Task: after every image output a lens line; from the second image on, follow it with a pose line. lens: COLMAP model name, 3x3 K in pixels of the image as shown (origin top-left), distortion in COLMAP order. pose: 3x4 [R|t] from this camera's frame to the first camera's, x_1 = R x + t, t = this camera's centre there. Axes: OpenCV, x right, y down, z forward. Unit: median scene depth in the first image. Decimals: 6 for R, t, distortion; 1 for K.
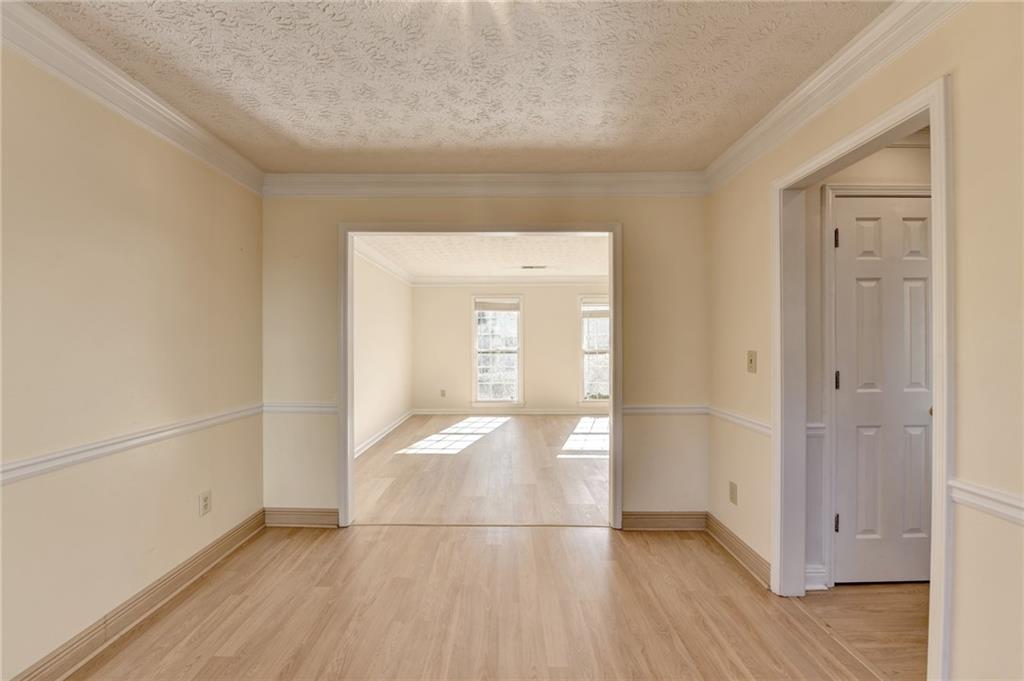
lens RADIAL K [[420.6, 0, 512.1], [0, 420.6, 337.6], [0, 0, 1]] dist [-0.015833, -0.002644]
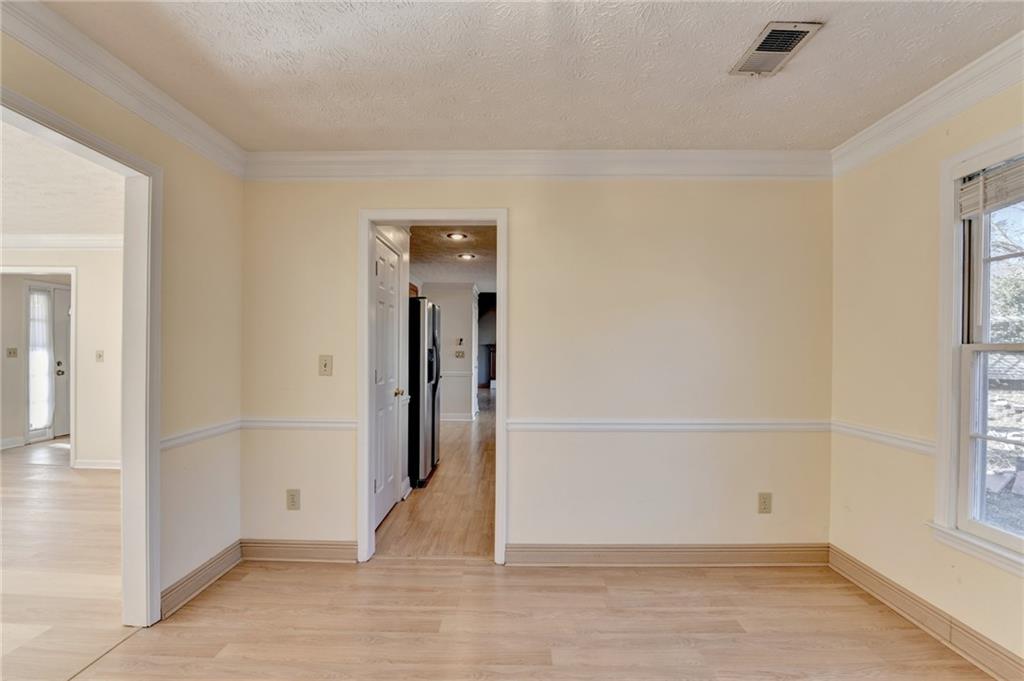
lens RADIAL K [[420.6, 0, 491.3], [0, 420.6, 346.9], [0, 0, 1]] dist [-0.015833, -0.002644]
pose [[0.036314, 0.005923, 0.999323, -0.474979], [-0.015931, 0.999859, -0.005347, 0.008279], [-0.999213, -0.015726, 0.036403, 0.530546]]
